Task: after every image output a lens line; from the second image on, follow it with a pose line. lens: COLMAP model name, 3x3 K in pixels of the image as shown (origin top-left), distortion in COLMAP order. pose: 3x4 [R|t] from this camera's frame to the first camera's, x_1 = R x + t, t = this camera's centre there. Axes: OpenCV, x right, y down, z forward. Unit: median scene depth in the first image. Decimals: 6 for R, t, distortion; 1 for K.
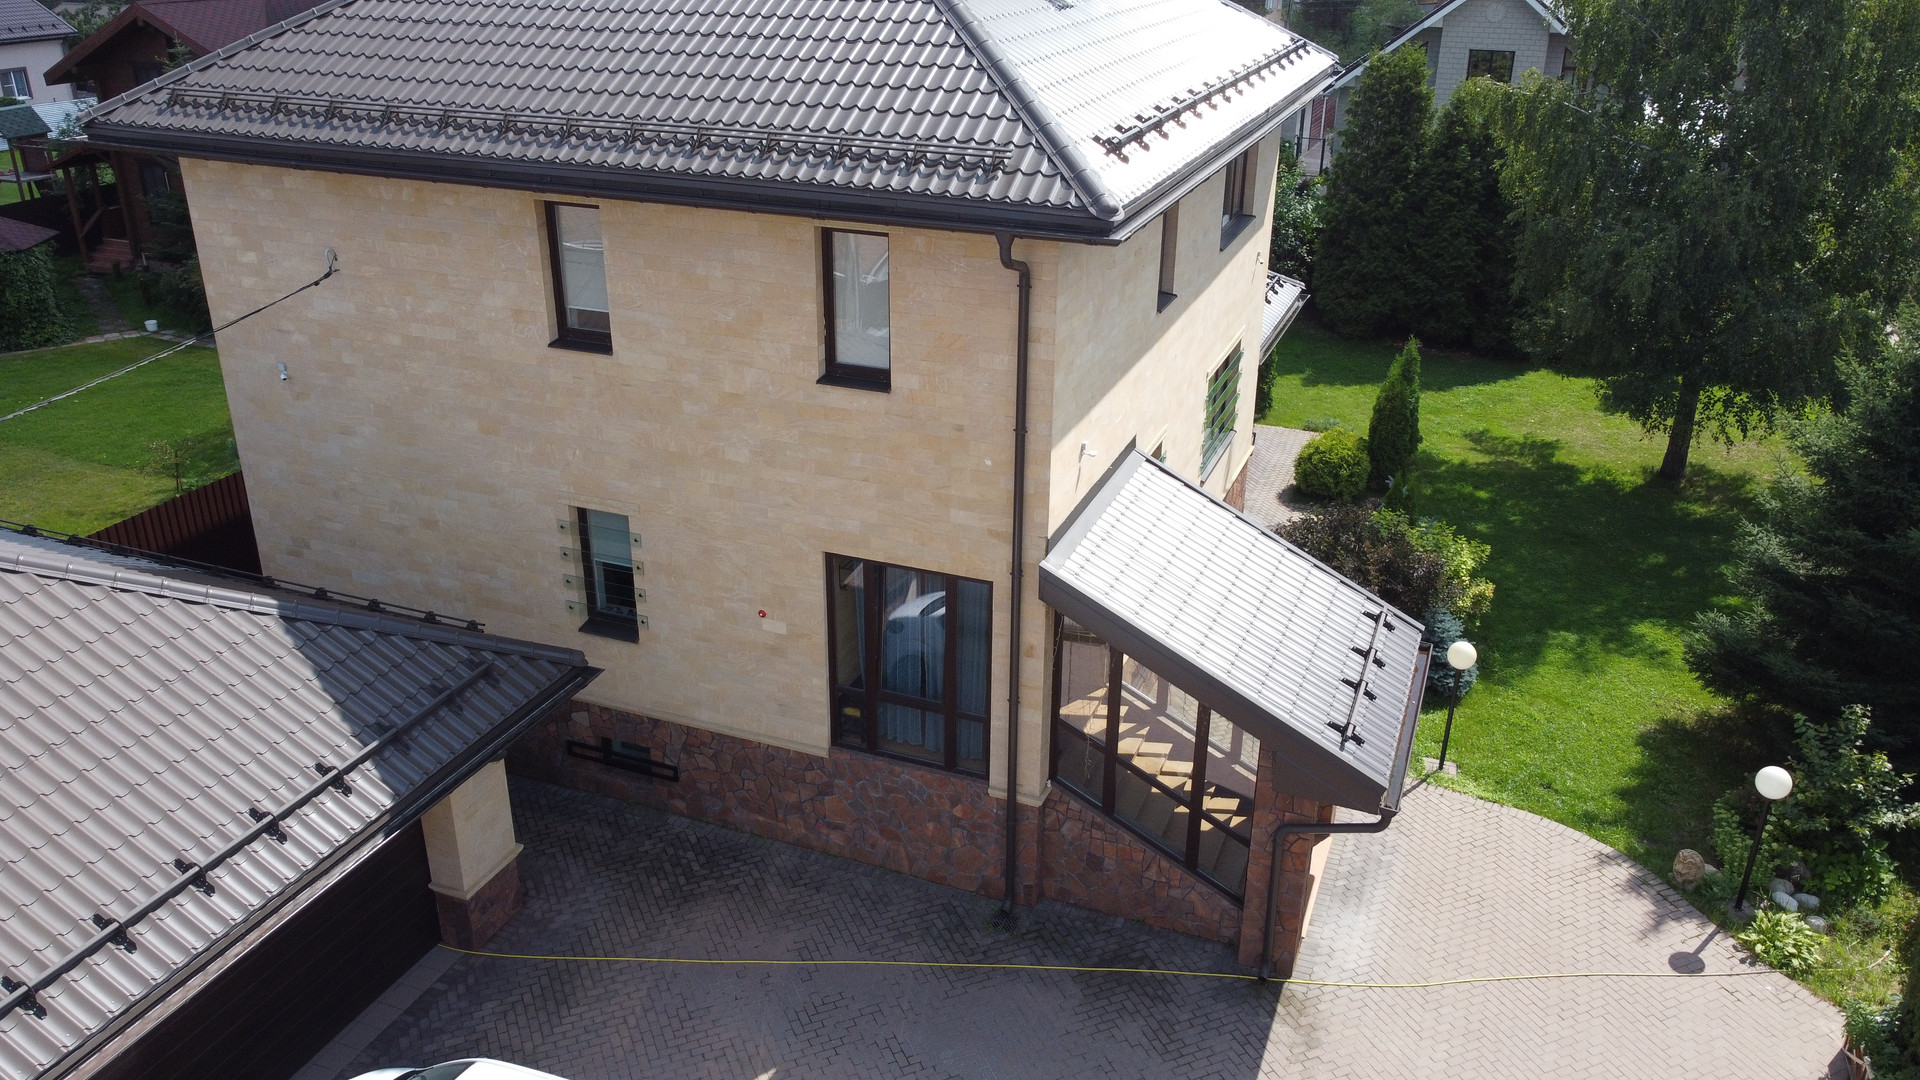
lens RADIAL K [[1448.1, 0, 960.0], [0, 1448.1, 540.0], [0, 0, 1]] dist [-0.000884, 0.003975]
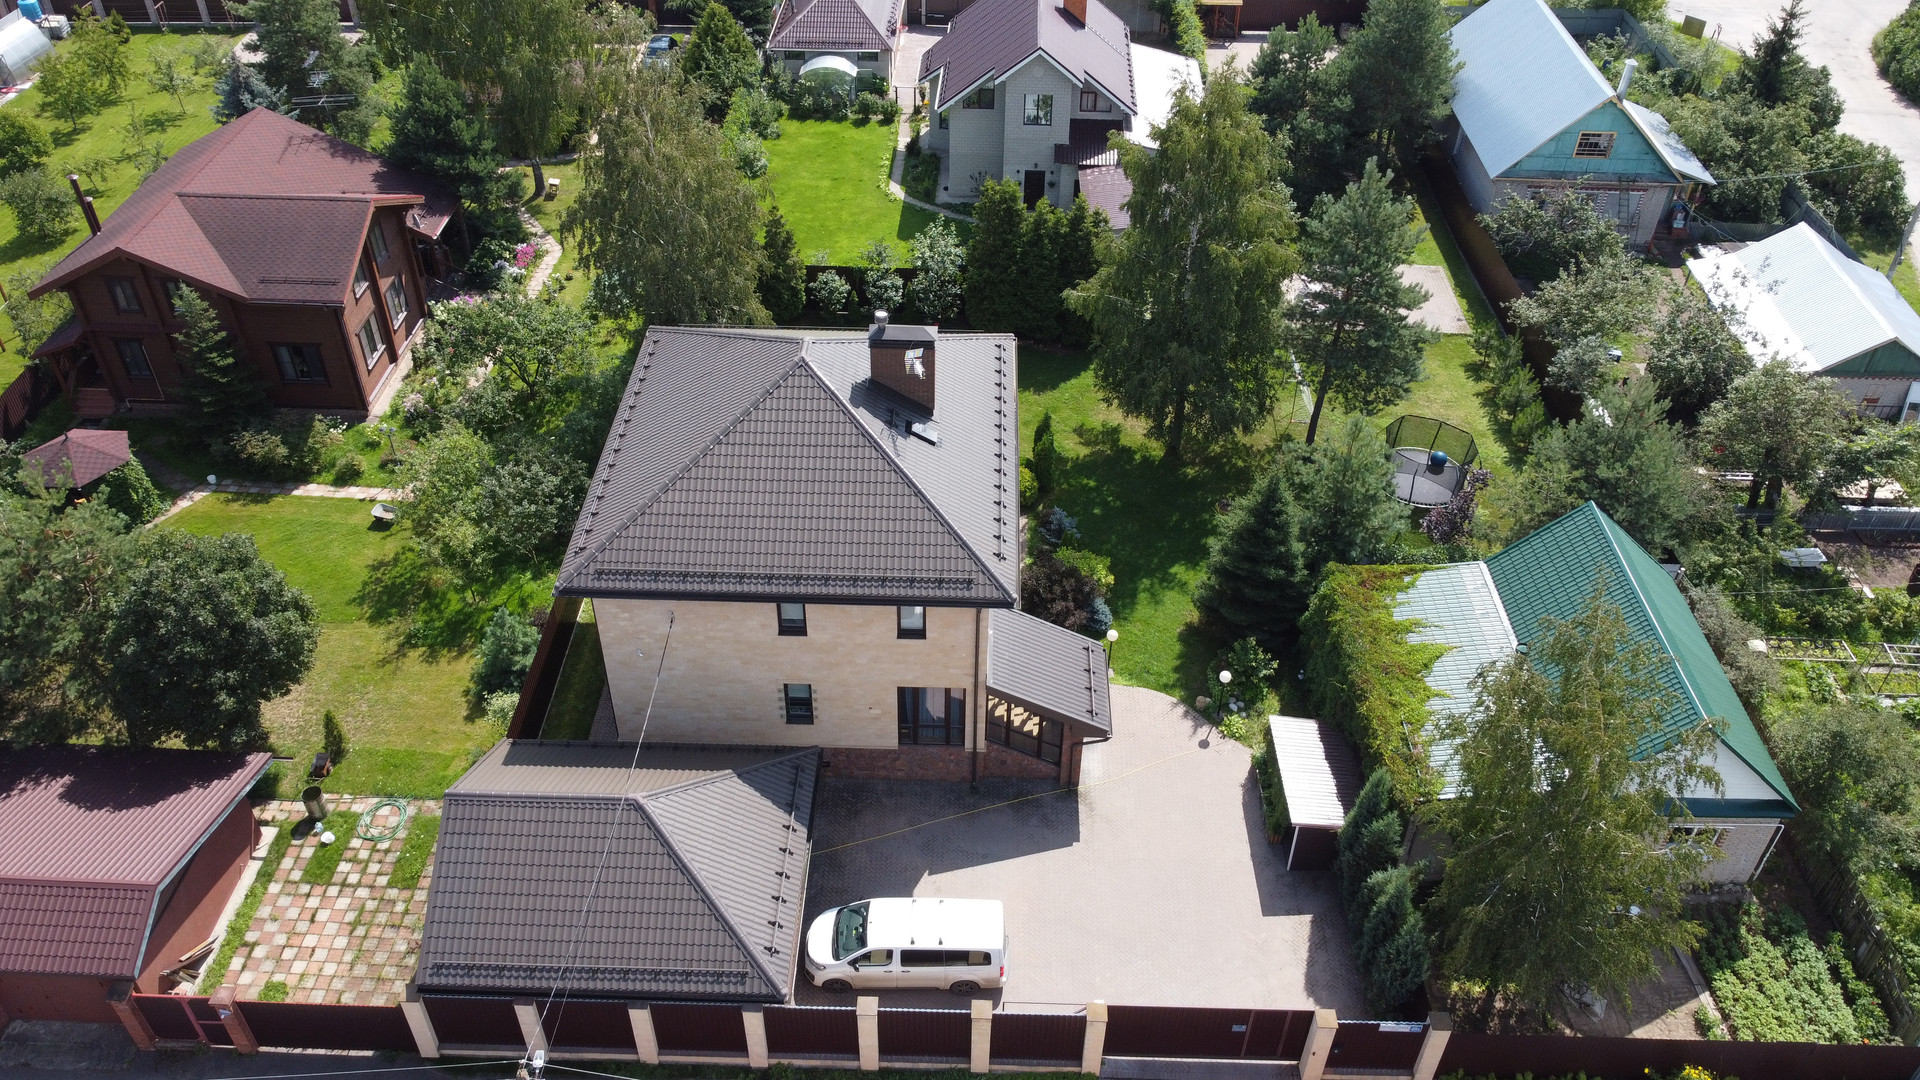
lens RADIAL K [[1448.1, 0, 960.0], [0, 1448.1, 540.0], [0, 0, 1]] dist [-0.000884, 0.003975]
pose [[0.938800, -0.217080, 0.267454, -0.606114], [0.137756, 0.948244, 0.286104, -0.939837], [-0.315719, -0.231751, 0.920116, -1.339023]]
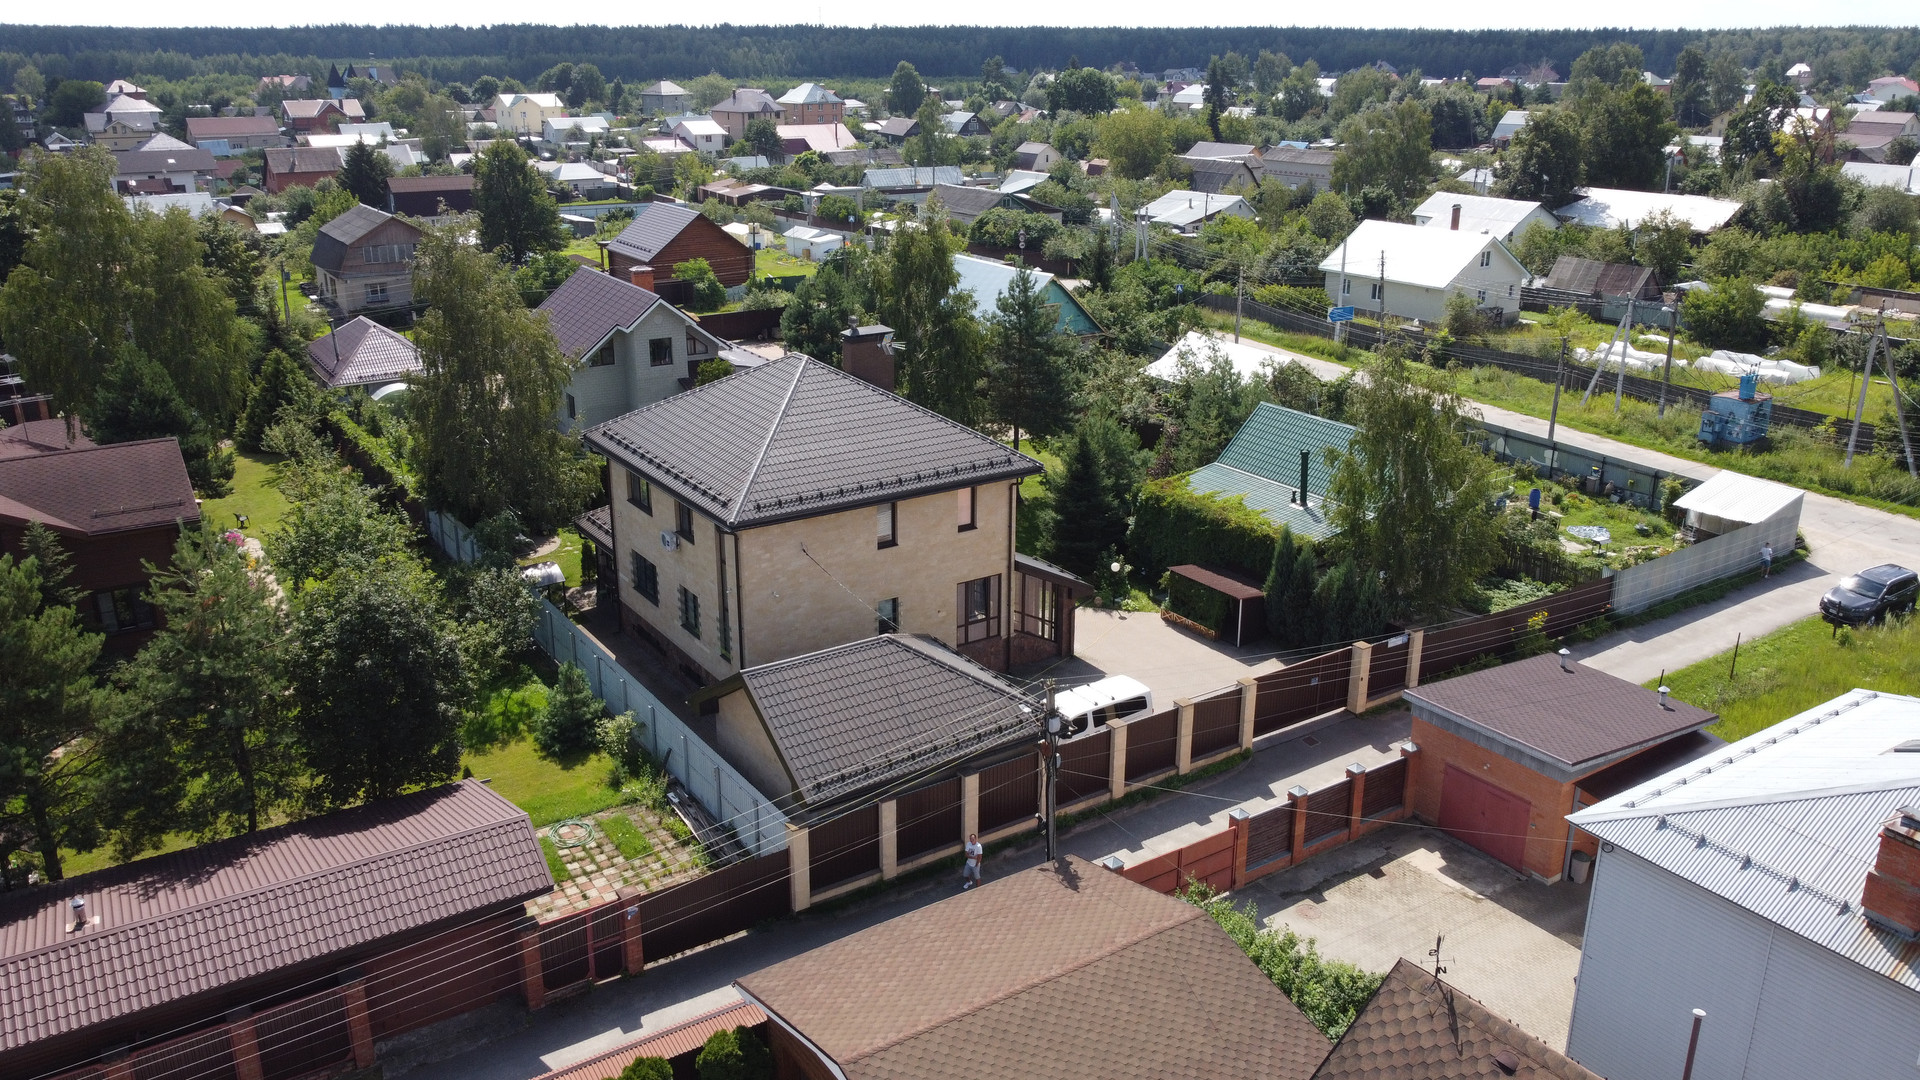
lens RADIAL K [[1448.1, 0, 960.0], [0, 1448.1, 540.0], [0, 0, 1]] dist [-0.000884, 0.003975]
pose [[0.569169, -0.274462, 0.775060, -2.508021], [0.339342, 0.937028, 0.082620, -0.340037], [-0.748928, 0.215985, 0.626463, -1.048995]]
